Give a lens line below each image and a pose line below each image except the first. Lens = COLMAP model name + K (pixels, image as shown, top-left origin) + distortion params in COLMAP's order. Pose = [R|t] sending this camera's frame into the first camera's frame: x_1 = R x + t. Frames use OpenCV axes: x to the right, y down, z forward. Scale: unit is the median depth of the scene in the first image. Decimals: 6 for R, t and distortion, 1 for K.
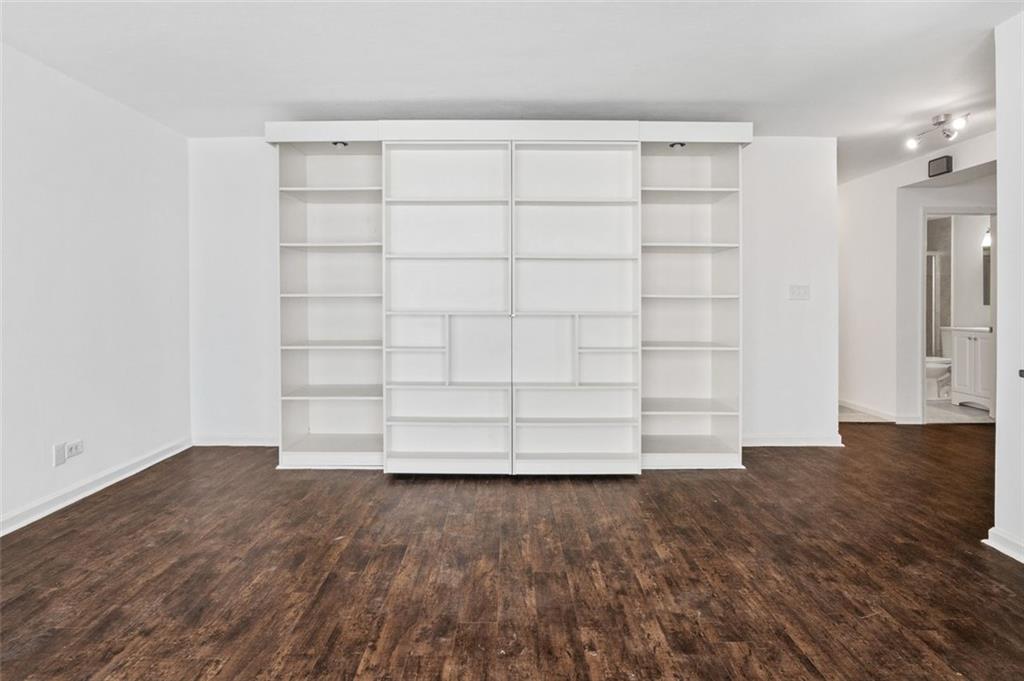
lens RADIAL K [[555.8, 0, 512.8], [0, 555.8, 306.9], [0, 0, 1]] dist [-0.022887, 0.001547]
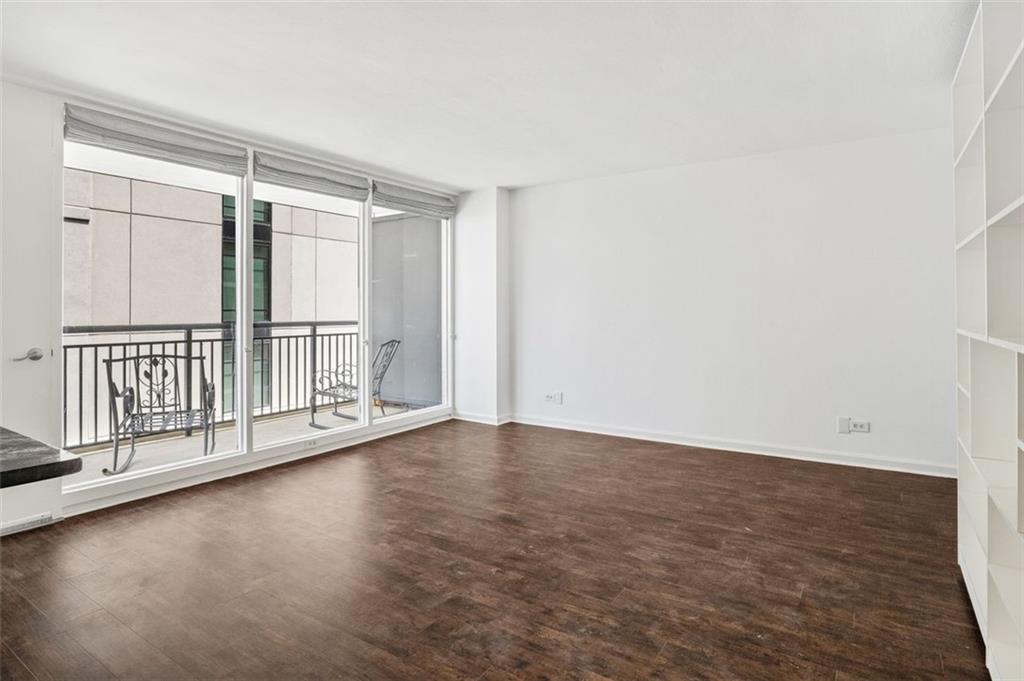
lens RADIAL K [[555.8, 0, 512.8], [0, 555.8, 306.9], [0, 0, 1]] dist [-0.022887, 0.001547]
pose [[-0.567187, -0.002756, -0.823585, 0.982551], [-0.006179, 0.999980, 0.000909, -0.025370], [0.823566, 0.005605, -0.567192, 1.415469]]
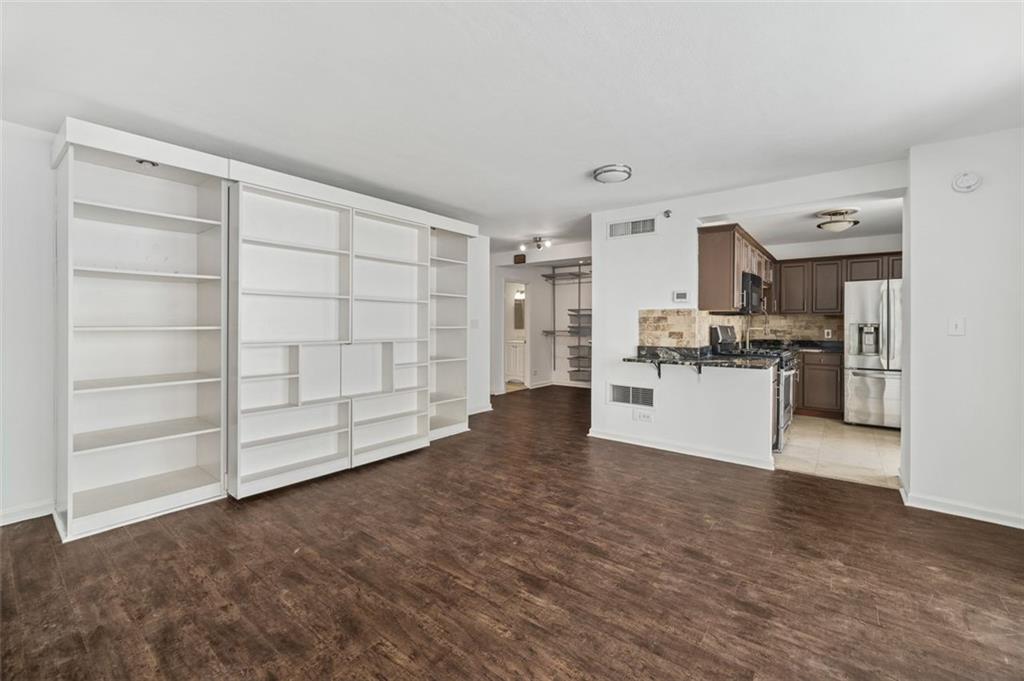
lens RADIAL K [[423.2, 0, 523.8], [0, 423.2, 326.1], [0, 0, 1]] dist [0.000173, 0.000168]
pose [[0.612793, -0.002834, 0.790239, -0.807028], [0.004421, 0.999990, 0.000158, -0.035752], [-0.790231, 0.003397, 0.612799, 0.134278]]
